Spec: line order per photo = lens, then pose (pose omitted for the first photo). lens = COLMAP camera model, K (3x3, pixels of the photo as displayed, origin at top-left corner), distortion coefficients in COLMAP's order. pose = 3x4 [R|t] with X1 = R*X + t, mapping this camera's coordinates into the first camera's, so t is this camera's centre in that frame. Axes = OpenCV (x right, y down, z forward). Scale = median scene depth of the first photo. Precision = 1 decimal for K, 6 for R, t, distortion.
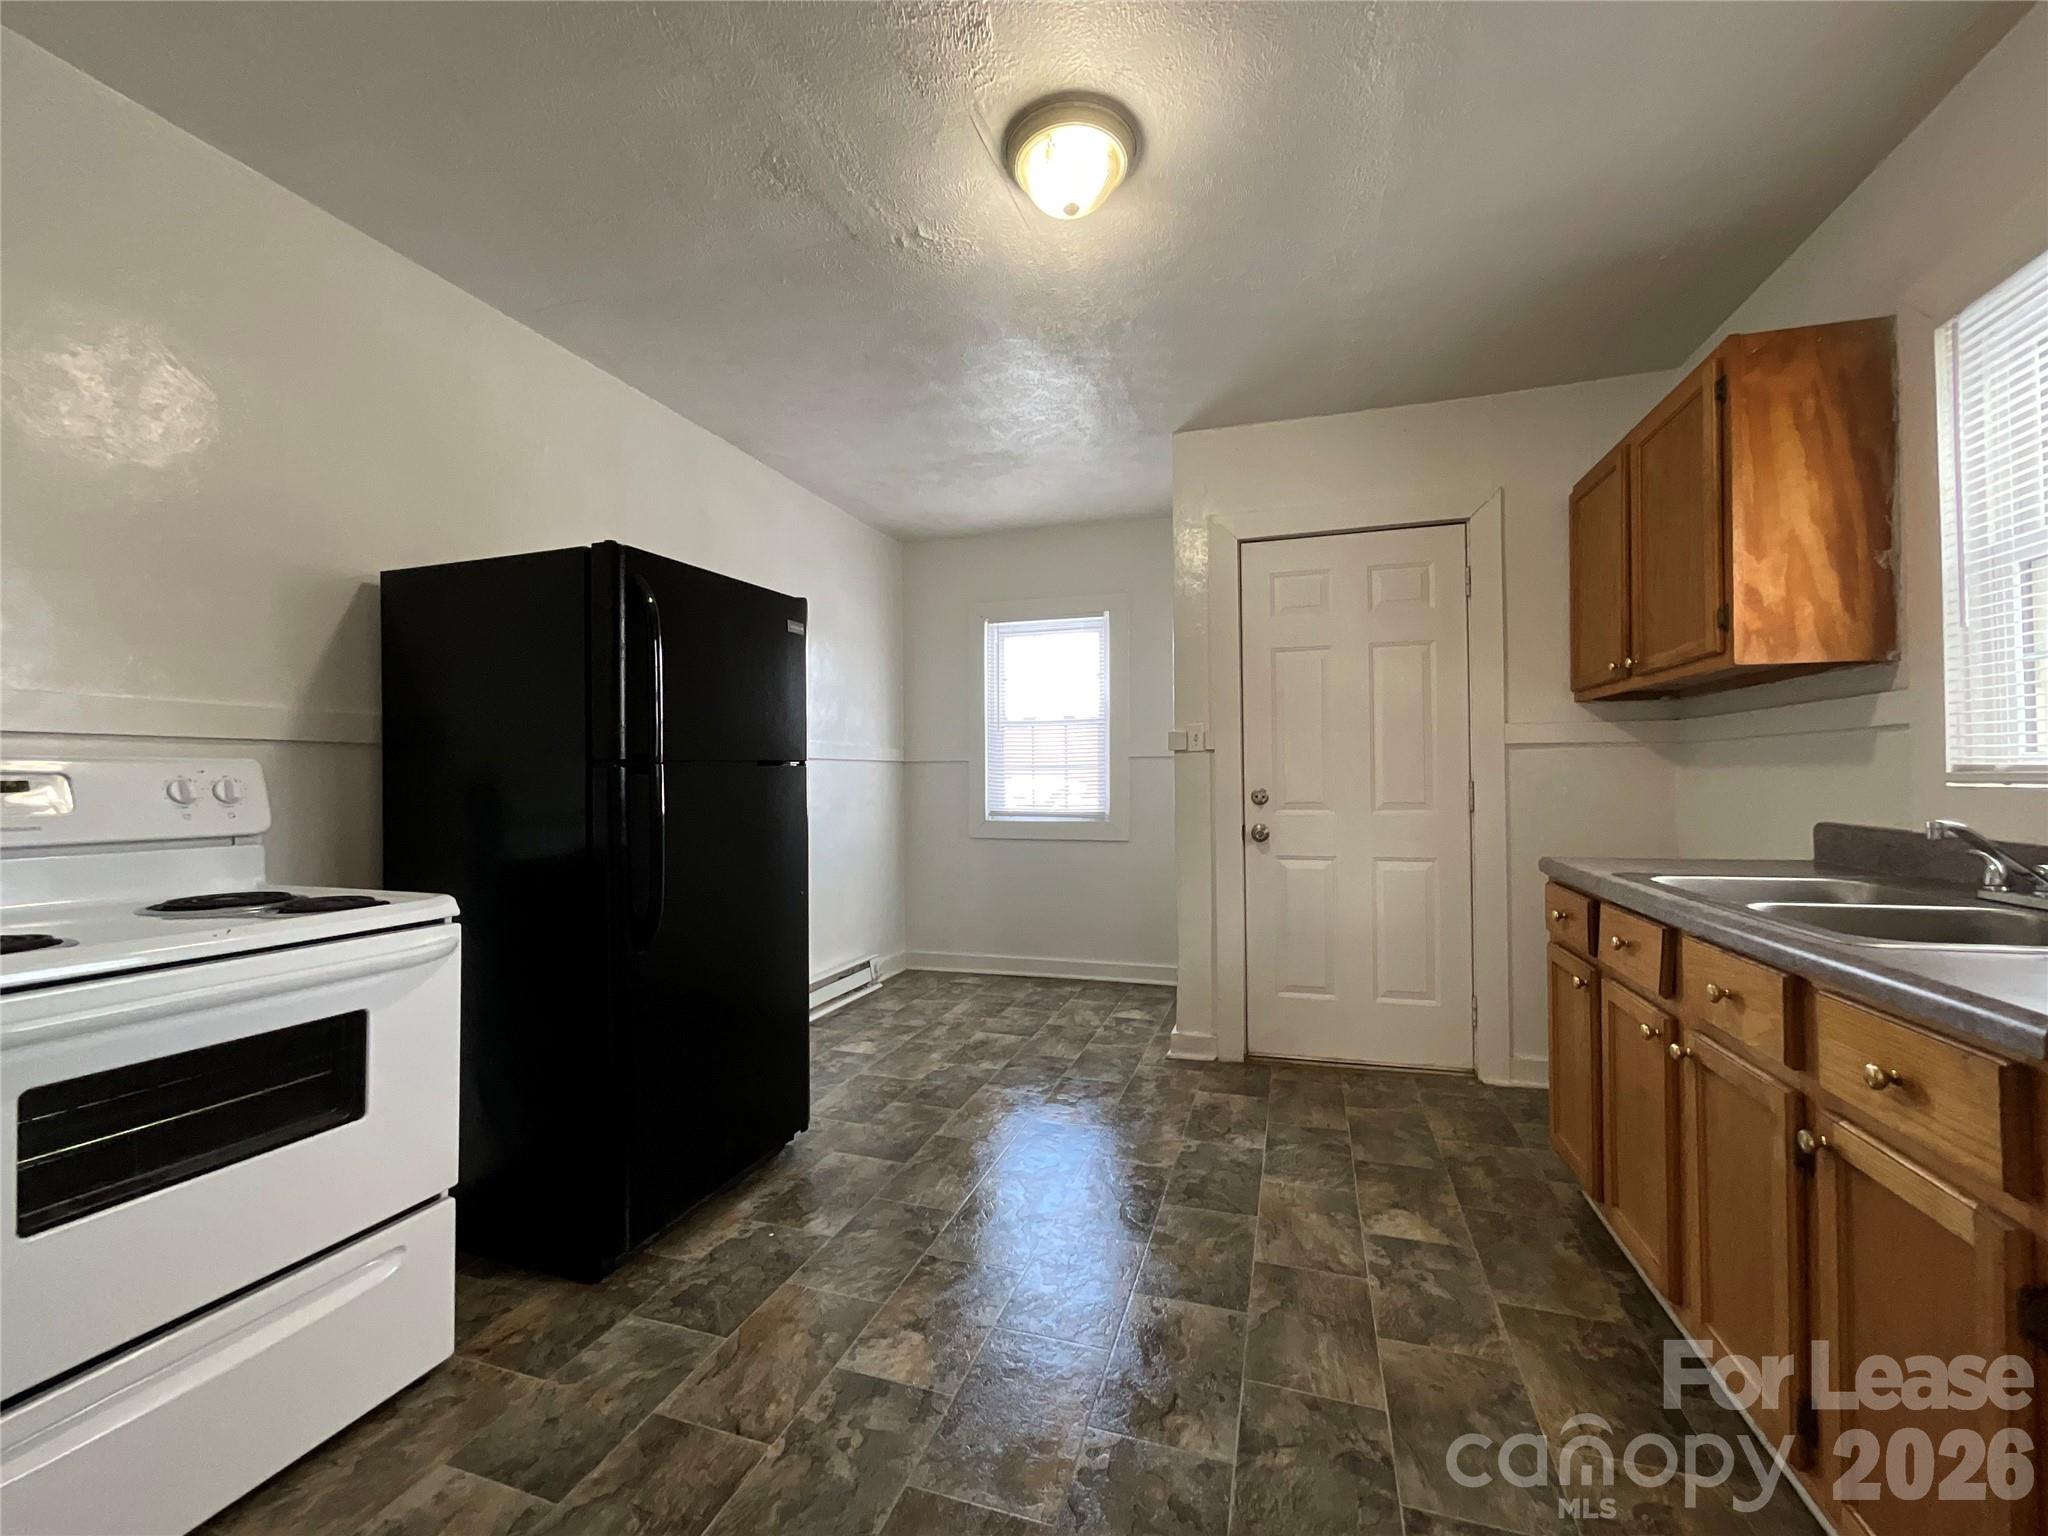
lens RADIAL K [[827.4, 0, 1021.2], [0, 827.4, 781.3], [0, 0, 1]] dist [-0.004406, 0.000516]
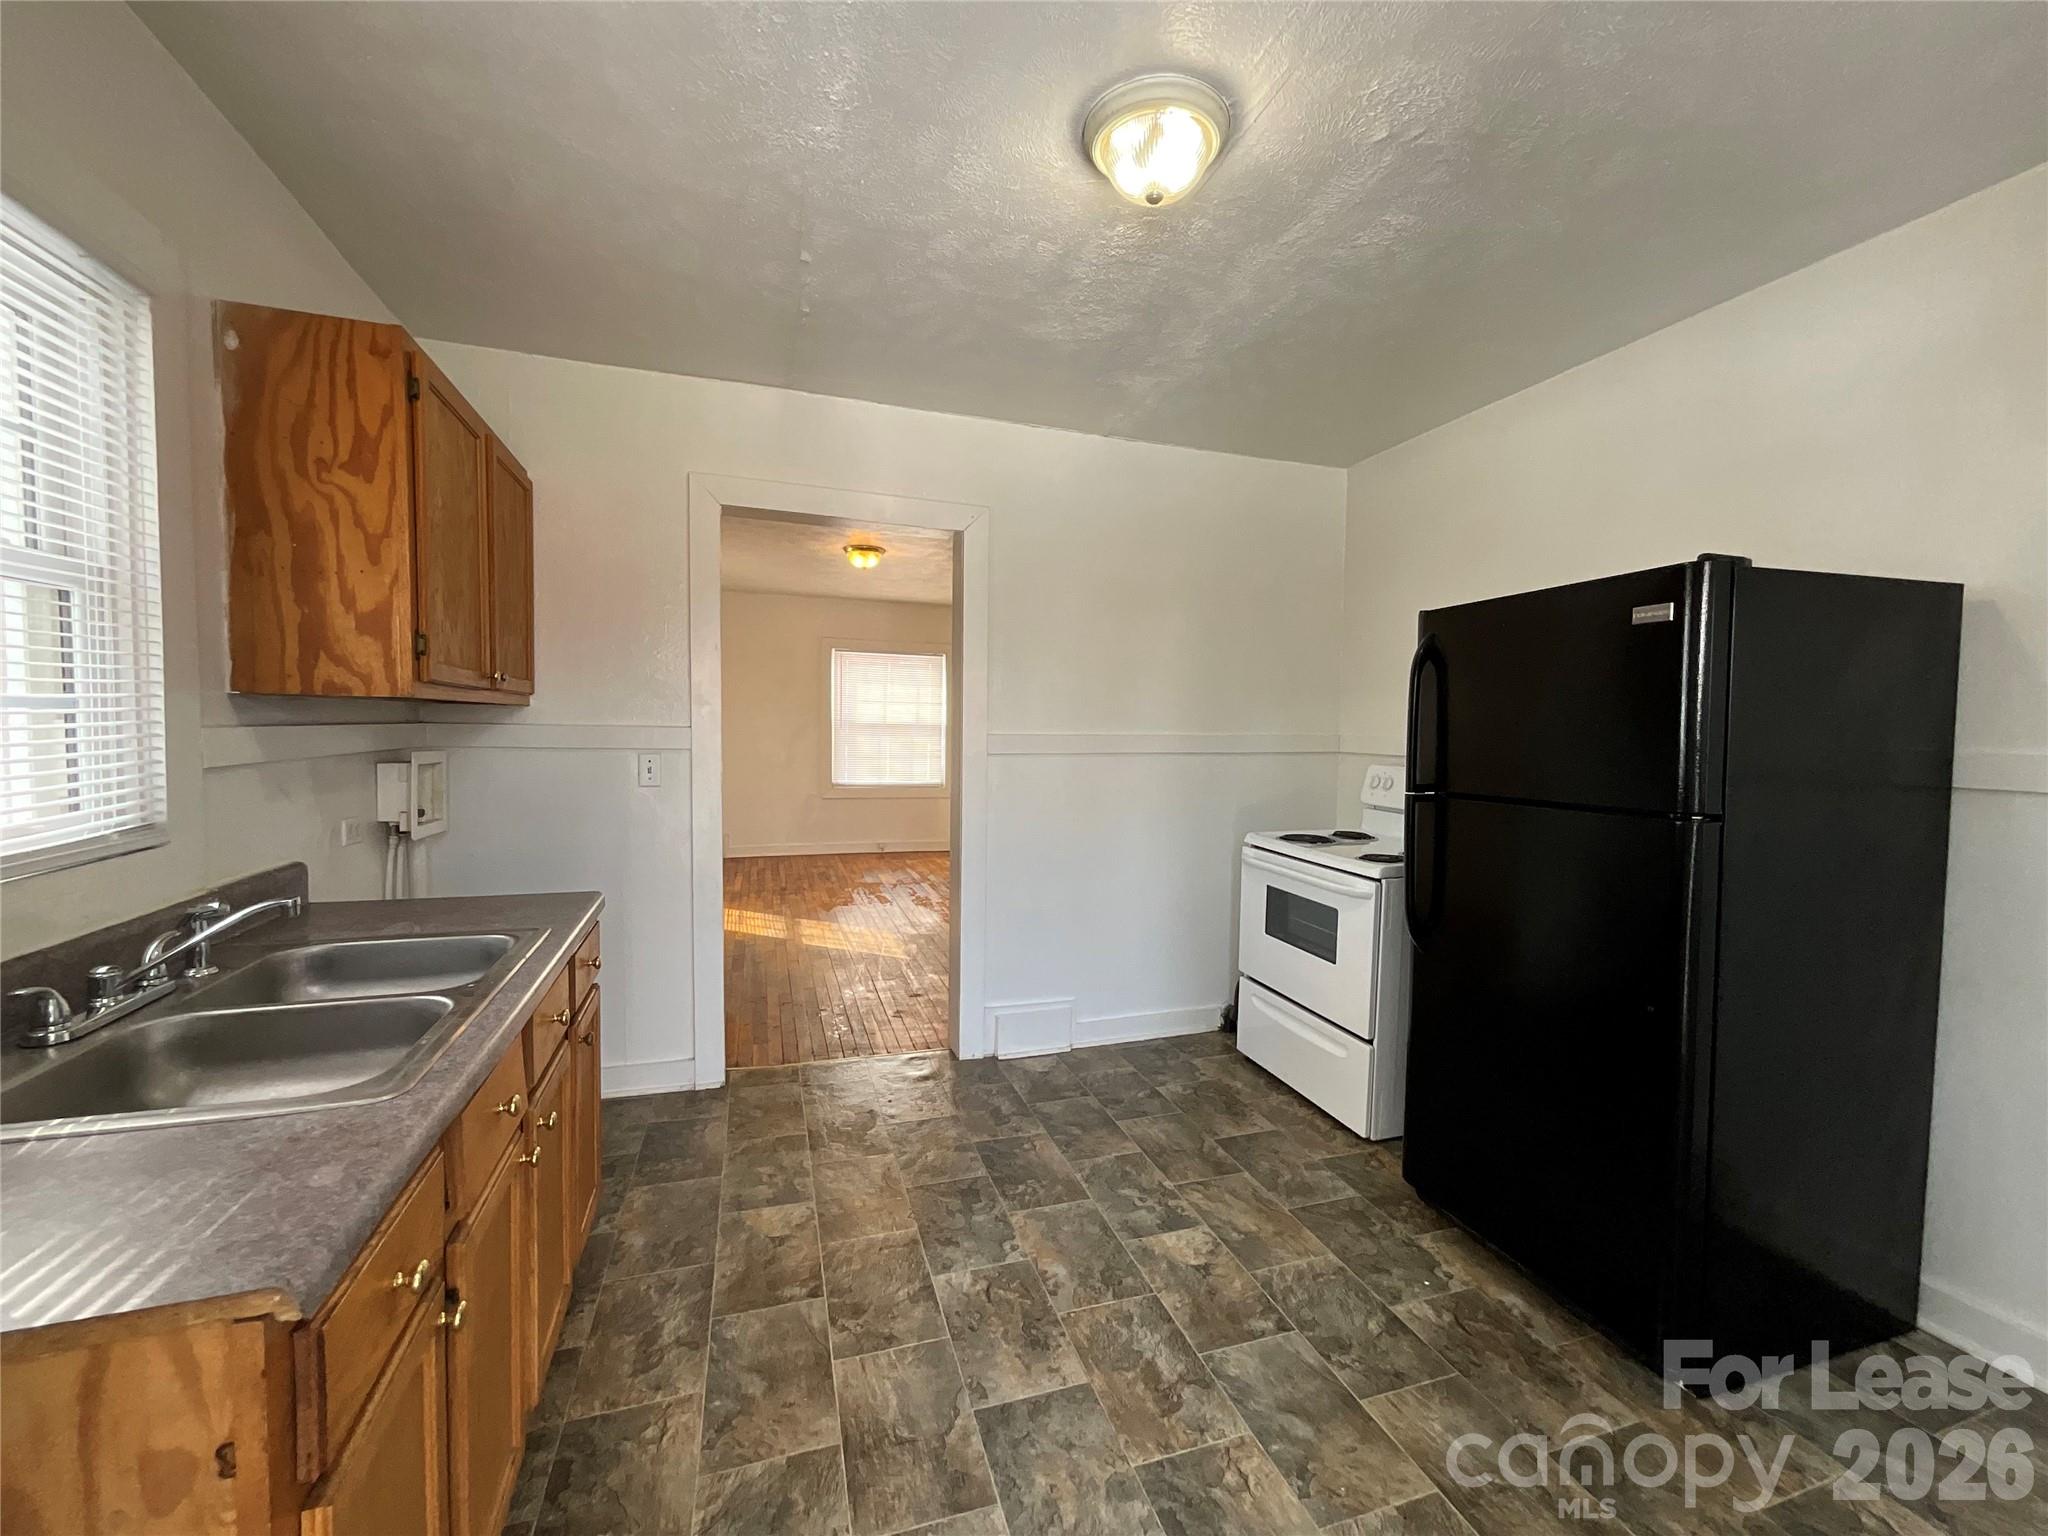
lens RADIAL K [[827.4, 0, 1034.5], [0, 827.4, 757.7], [0, 0, 1]] dist [-0.004406, 0.000516]
pose [[-0.802927, 0.020322, -0.595731, 0.501286], [-0.011390, 0.998713, 0.049420, -0.089259], [0.595969, 0.046466, -0.801662, 1.160995]]
